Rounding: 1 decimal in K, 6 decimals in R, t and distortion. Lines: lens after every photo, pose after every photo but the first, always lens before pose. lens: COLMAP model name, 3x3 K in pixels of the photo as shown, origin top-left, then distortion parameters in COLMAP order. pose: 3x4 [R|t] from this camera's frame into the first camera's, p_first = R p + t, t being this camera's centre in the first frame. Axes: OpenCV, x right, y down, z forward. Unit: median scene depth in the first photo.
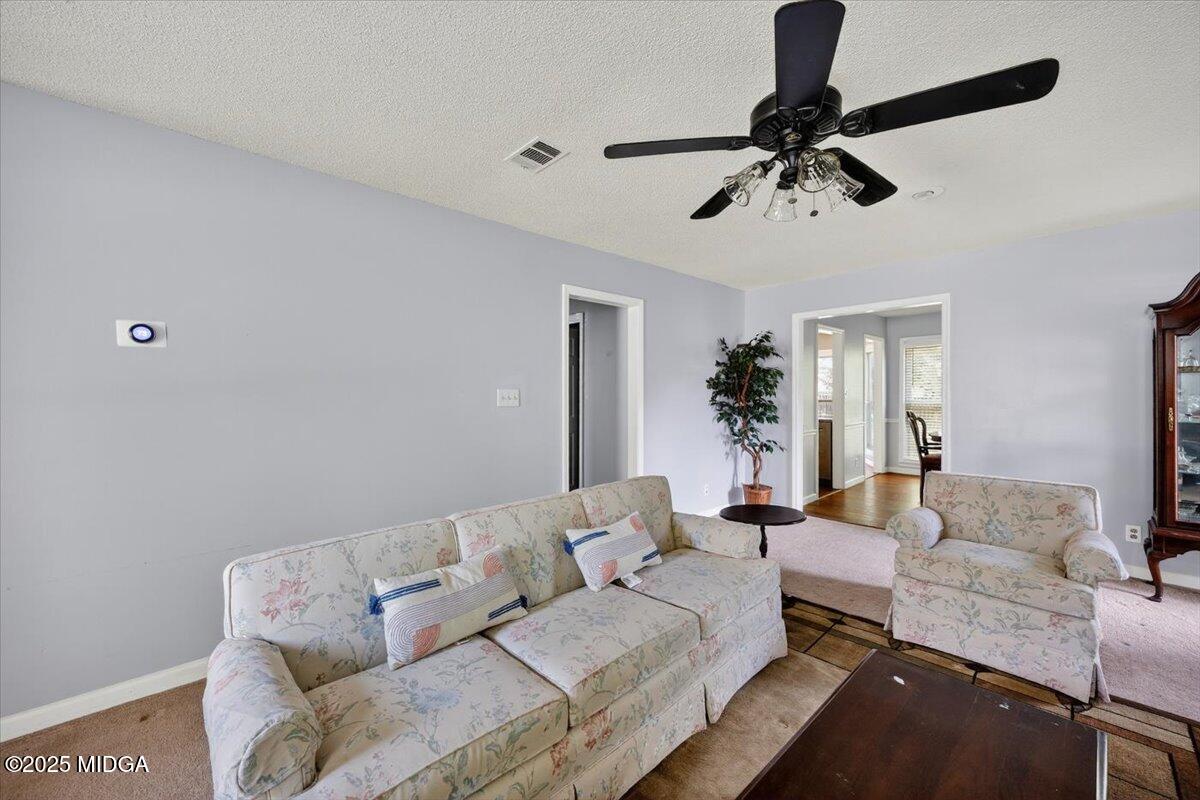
lens RADIAL K [[465.2, 0, 592.7], [0, 465.2, 395.5], [0, 0, 1]] dist [-0.000539, -0.000479]
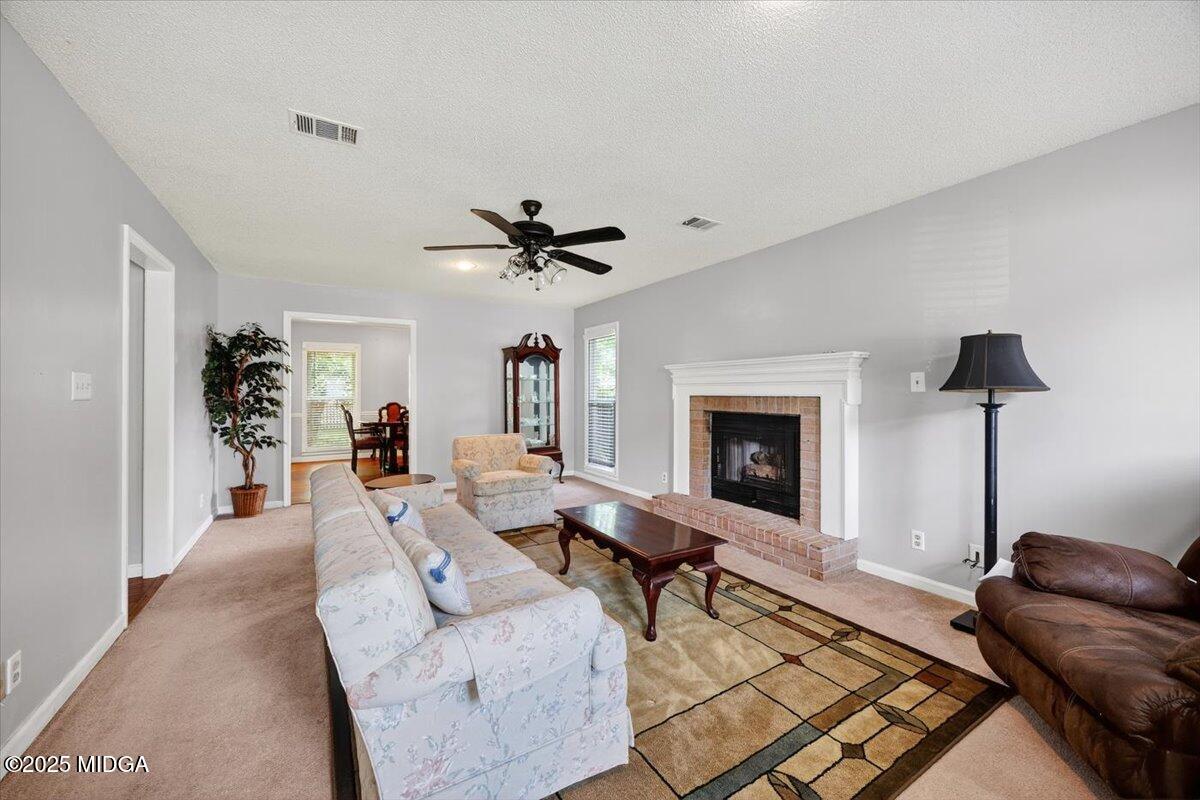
lens RADIAL K [[465.2, 0, 592.7], [0, 465.2, 395.5], [0, 0, 1]] dist [-0.000539, -0.000479]
pose [[0.195745, 0.000138, 0.980655, -0.625120], [0.003441, 0.999994, -0.000827, 0.019255], [-0.980649, 0.003536, 0.195744, 0.195531]]
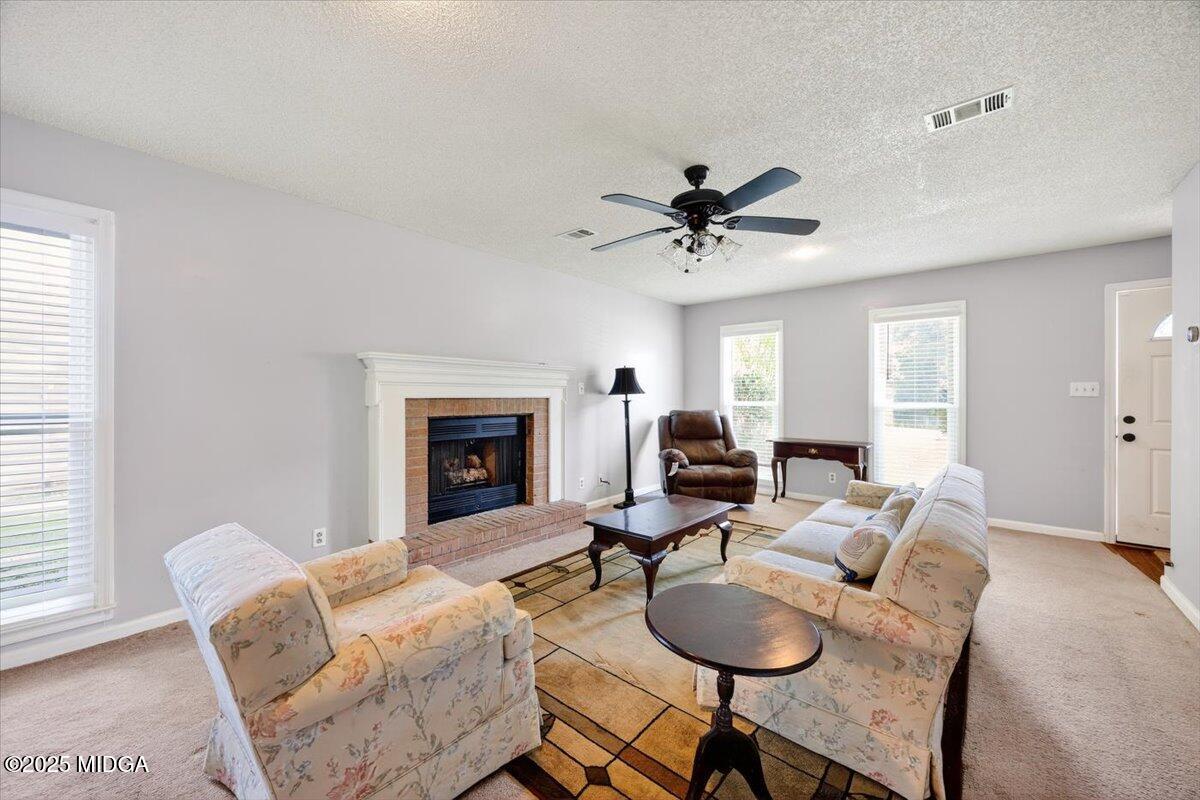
lens RADIAL K [[465.2, 0, 592.7], [0, 465.2, 395.5], [0, 0, 1]] dist [-0.000539, -0.000479]
pose [[-0.992604, 0.003771, -0.121340, 0.467510], [0.003659, 0.999993, 0.001143, 0.014713], [0.121344, 0.000690, -0.992610, 1.198509]]
